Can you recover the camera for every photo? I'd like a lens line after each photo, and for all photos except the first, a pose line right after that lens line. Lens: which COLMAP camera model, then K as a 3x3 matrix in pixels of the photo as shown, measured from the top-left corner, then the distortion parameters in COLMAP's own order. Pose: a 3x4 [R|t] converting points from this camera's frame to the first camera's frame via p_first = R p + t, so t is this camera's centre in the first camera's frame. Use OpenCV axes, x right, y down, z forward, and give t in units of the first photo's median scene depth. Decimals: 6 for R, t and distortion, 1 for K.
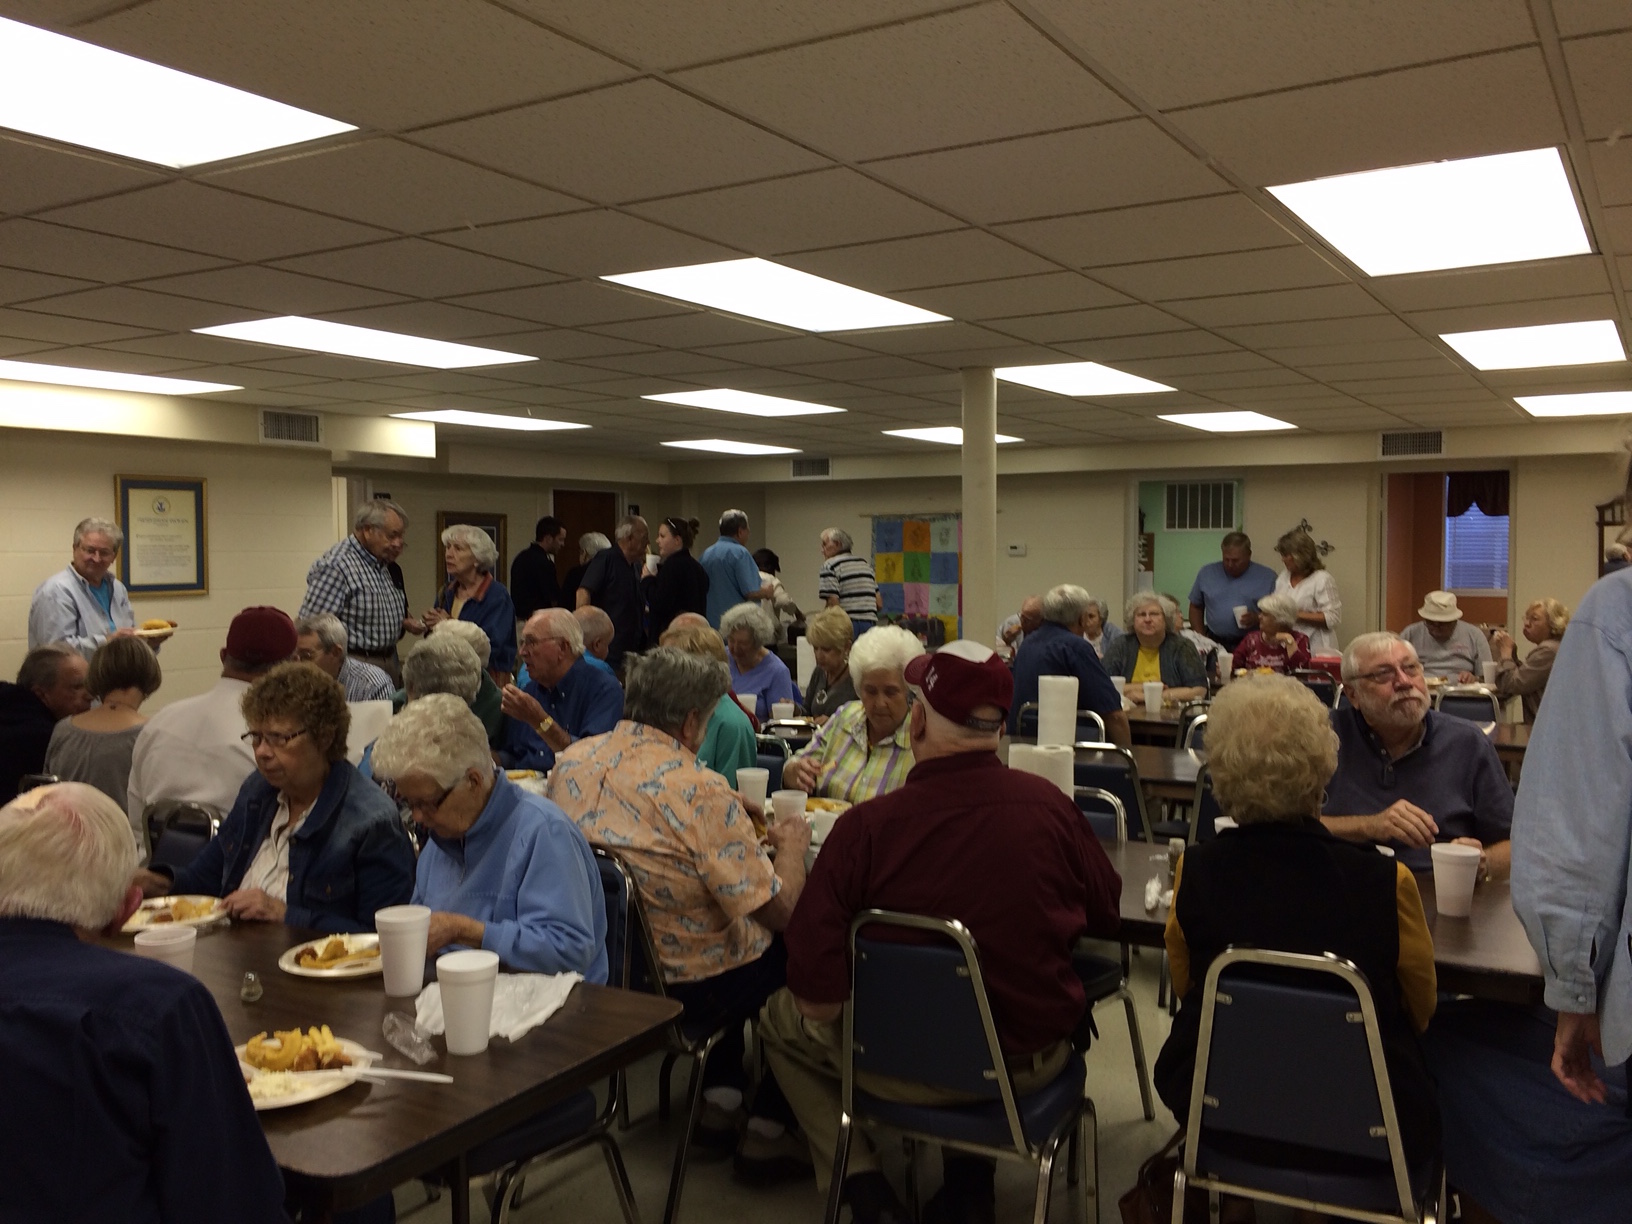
lens RADIAL K [[1433.3, 0, 816.0], [0, 1433.3, 612.0], [0, 0, 1]] dist [0.103434, -0.162517]
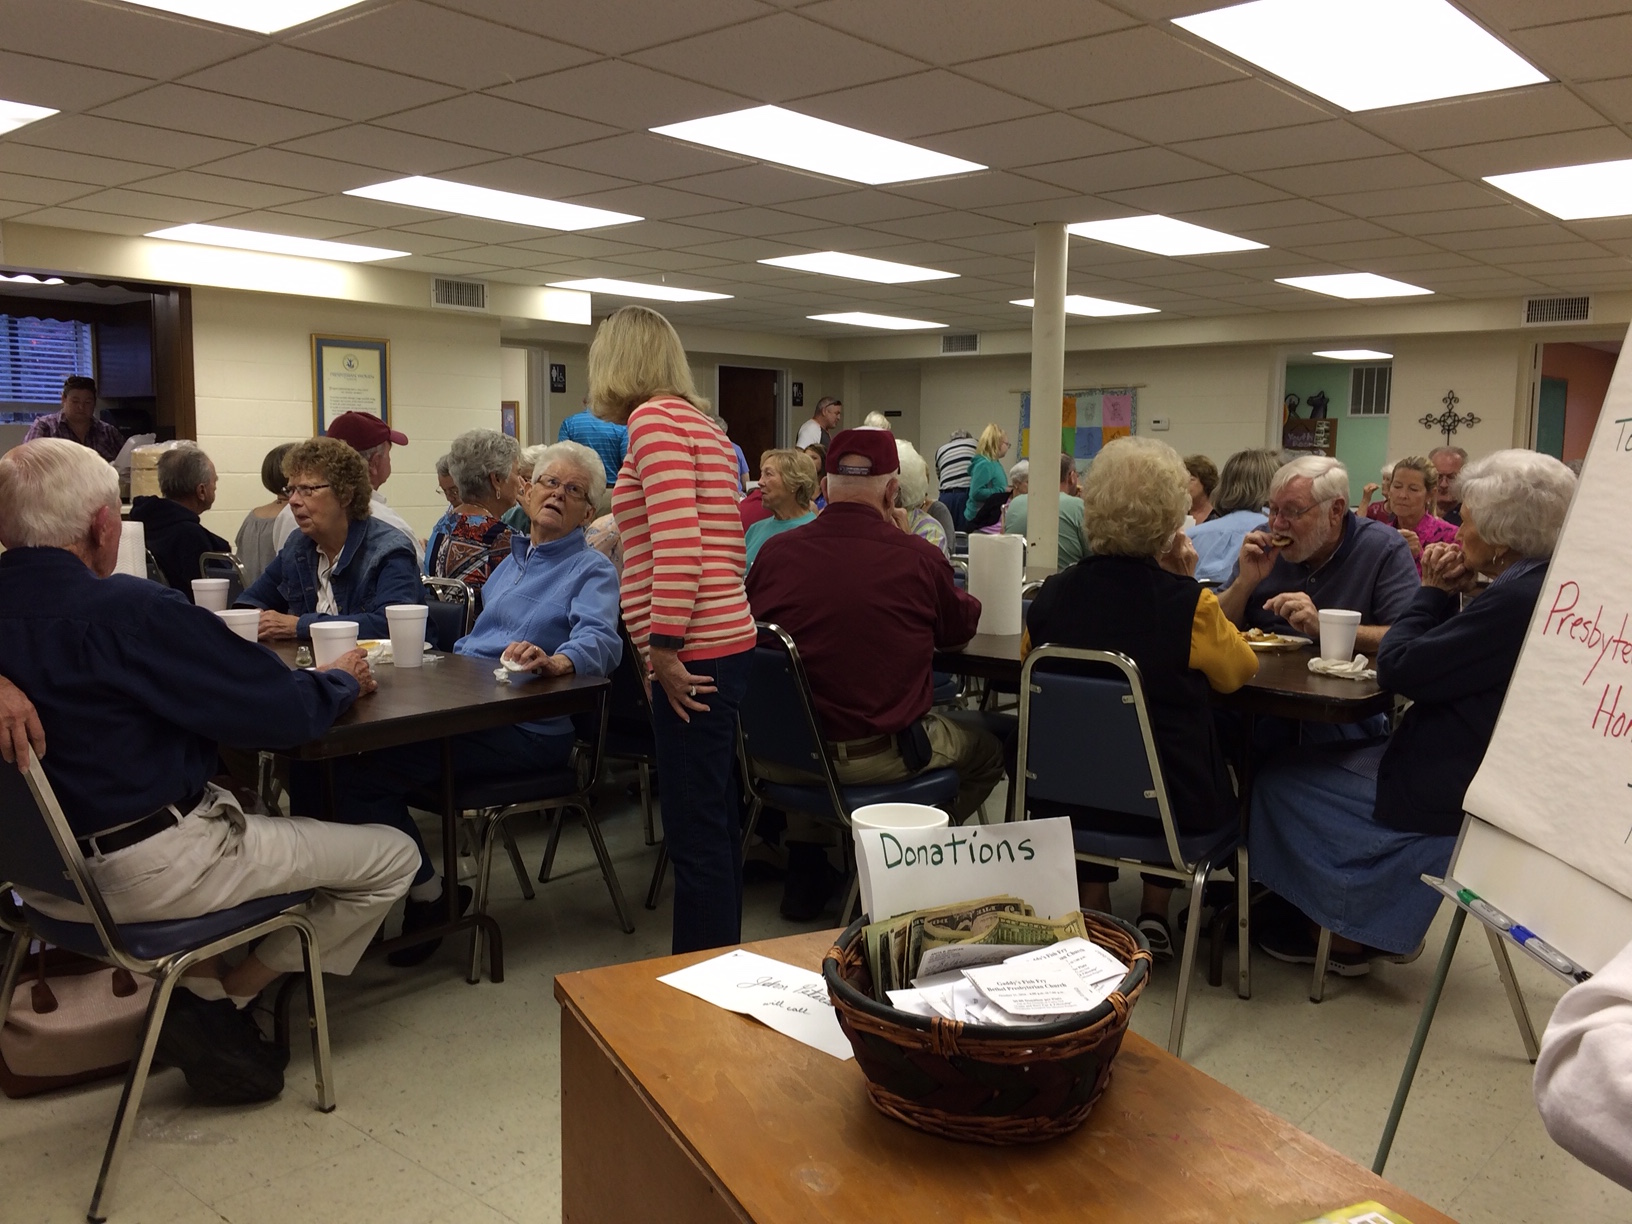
lens RADIAL K [[1433.3, 0, 816.0], [0, 1433.3, 612.0], [0, 0, 1]] dist [0.103434, -0.162517]
pose [[0.986813, 0.028373, -0.159361, 0.098963], [-0.018301, 0.997762, 0.064316, 0.042546], [0.160829, -0.060551, 0.985123, -0.080044]]
